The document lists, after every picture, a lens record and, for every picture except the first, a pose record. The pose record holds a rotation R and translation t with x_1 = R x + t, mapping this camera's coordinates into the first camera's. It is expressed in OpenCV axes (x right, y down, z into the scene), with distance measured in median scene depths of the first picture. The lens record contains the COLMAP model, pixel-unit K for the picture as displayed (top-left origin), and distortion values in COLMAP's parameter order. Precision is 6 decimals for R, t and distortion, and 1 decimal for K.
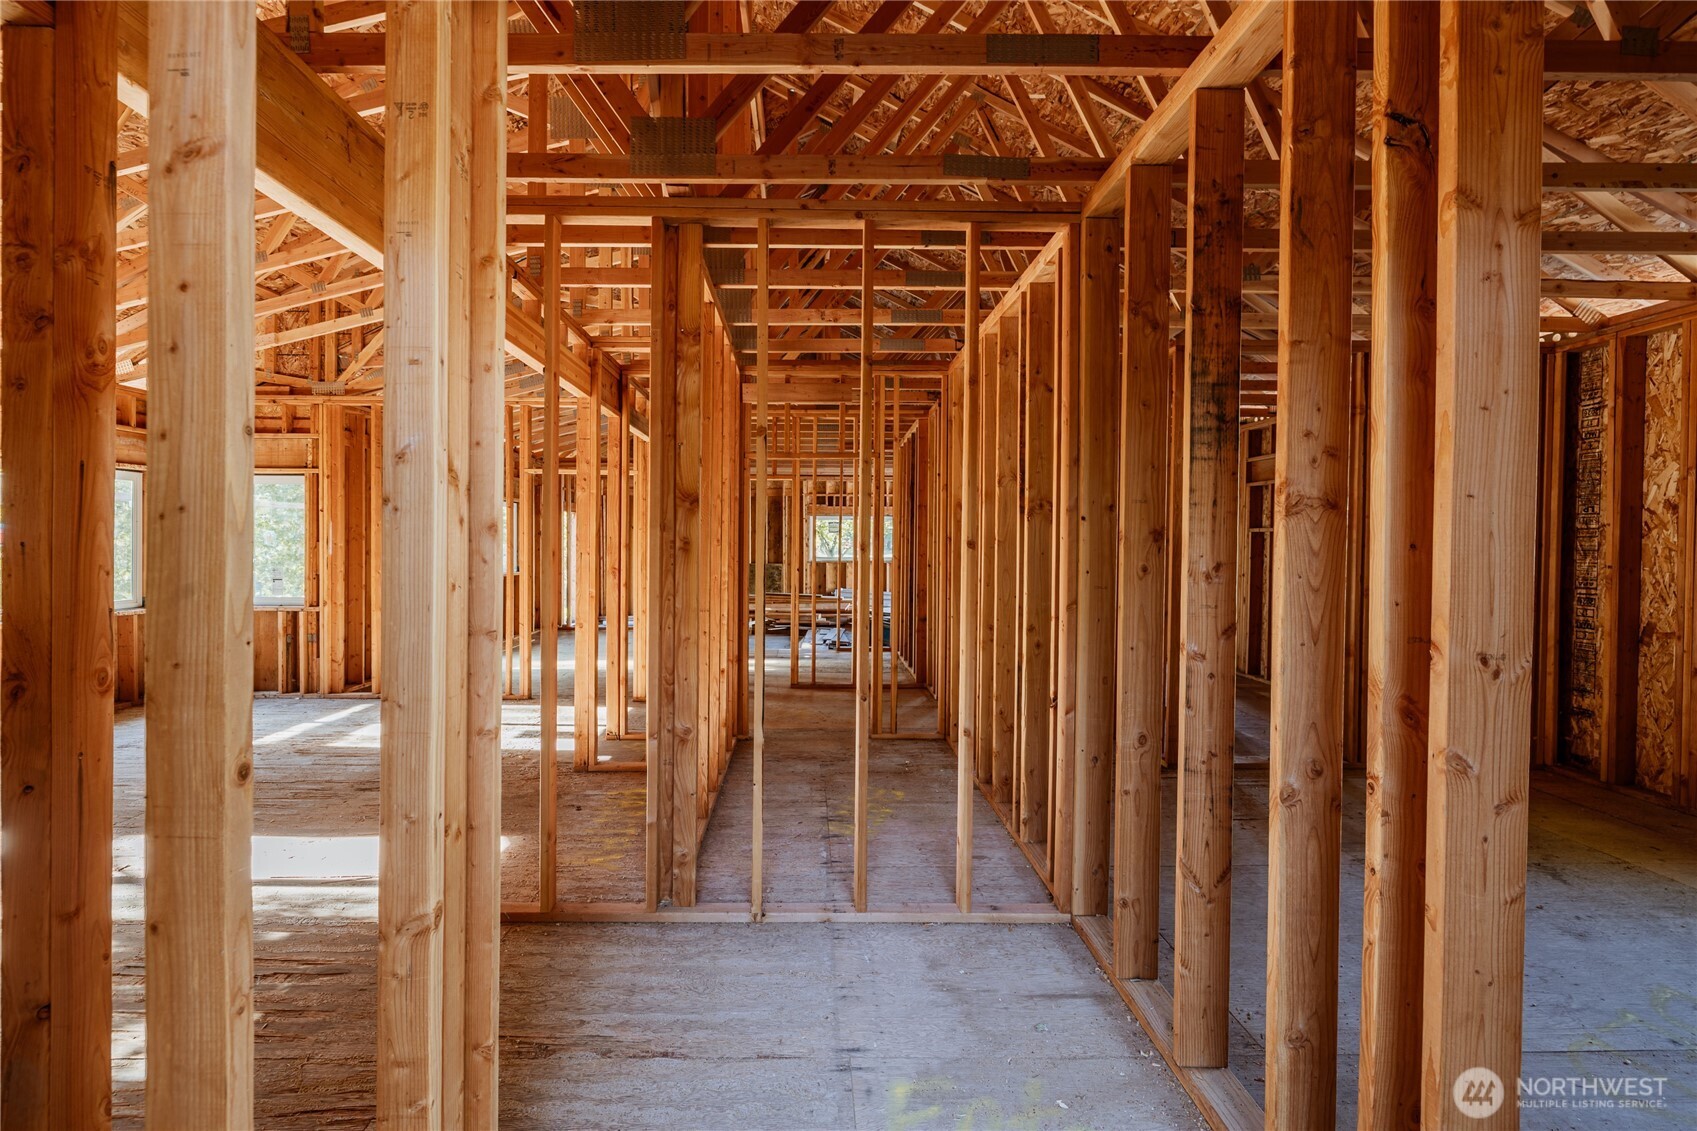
lens RADIAL K [[736.6, 0, 809.0], [0, 736.6, 553.9], [0, 0, 1]] dist [-0.000880, 0.000290]
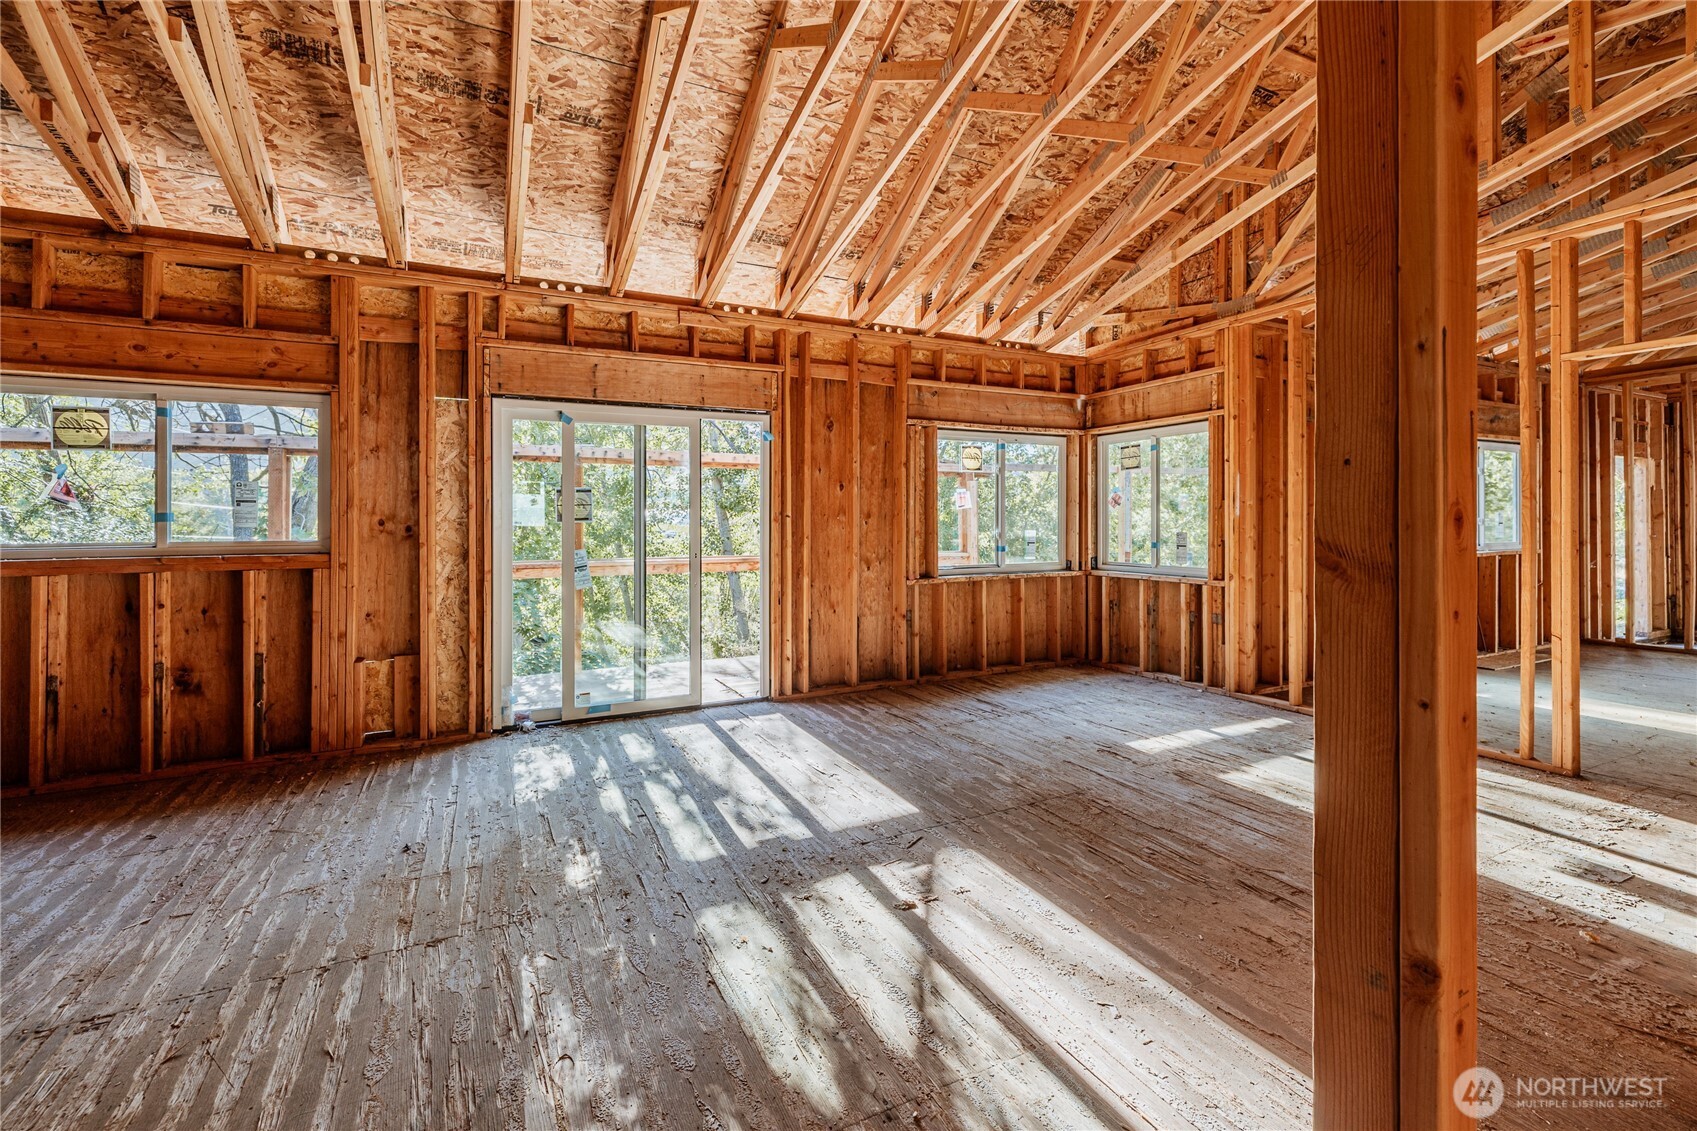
lens RADIAL K [[733.6, 0, 847.5], [0, 733.6, 519.7], [0, 0, 1]] dist [-0.000797, 0.000463]
pose [[0.449580, -0.007274, -0.893210, -0.223667], [-0.009385, 0.999873, -0.012866, 0.031807], [0.893191, 0.014167, 0.449455, 0.450561]]
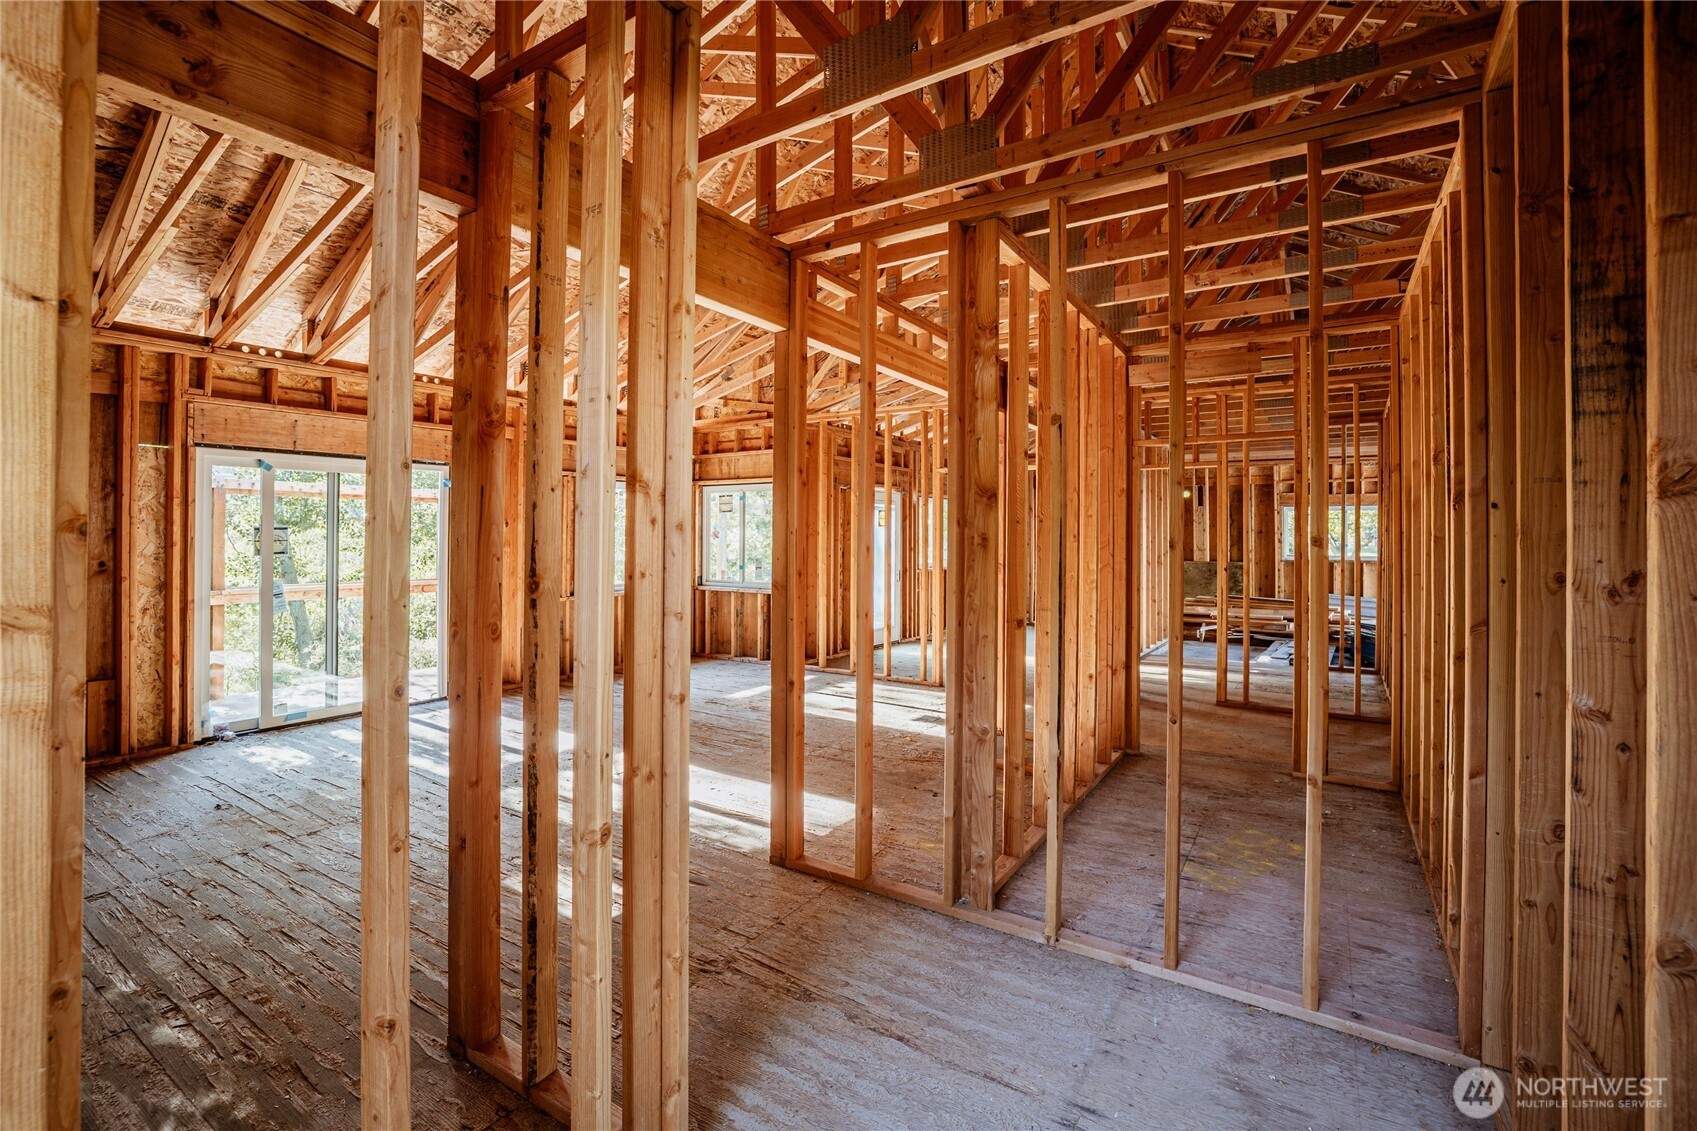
lens RADIAL K [[747.0, 0, 842.1], [0, 747.0, 528.9], [0, 0, 1]] dist [-0.044420, 0.015951]
pose [[0.836185, -0.005597, -0.548419, 0.145296], [-0.009314, 0.999659, -0.024404, -0.001656], [0.548368, 0.025514, 0.835848, 0.040662]]
